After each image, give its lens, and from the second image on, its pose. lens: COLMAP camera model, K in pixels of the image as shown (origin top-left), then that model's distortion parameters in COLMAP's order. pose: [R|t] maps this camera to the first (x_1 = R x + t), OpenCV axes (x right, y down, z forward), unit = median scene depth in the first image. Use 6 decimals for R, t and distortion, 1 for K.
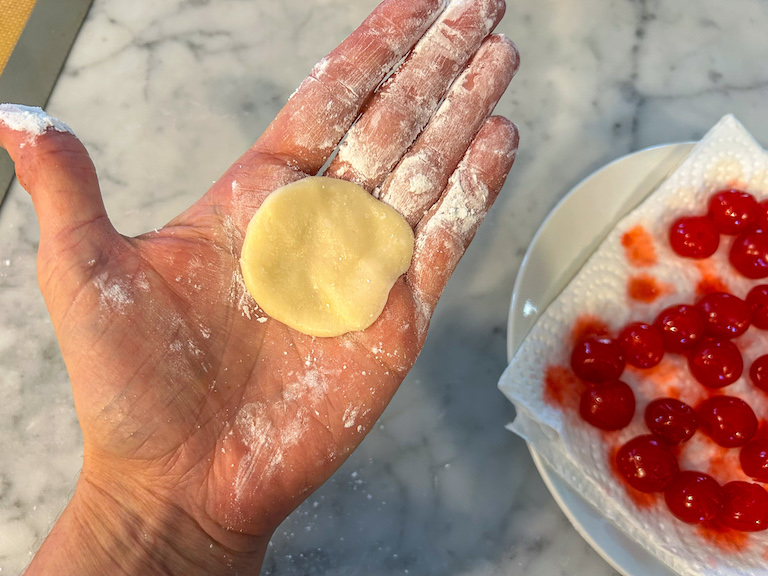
lens RADIAL K [[576.4, 0, 382.2], [0, 576.4, 286.9], [0, 0, 1]] dist [-0.000205, -0.013358]
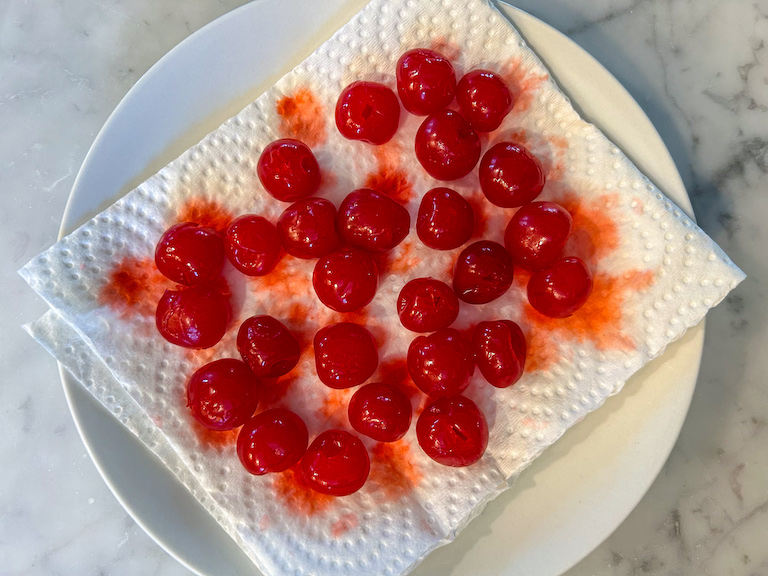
lens RADIAL K [[576.4, 0, 383.6], [0, 576.4, 290.6], [0, 0, 1]] dist [-0.000205, -0.013358]
pose [[0.993045, 0.117251, -0.010652, 0.637817], [-0.113513, 0.977530, 0.177625, 0.004866], [0.031240, -0.175180, 0.984041, 0.245710]]
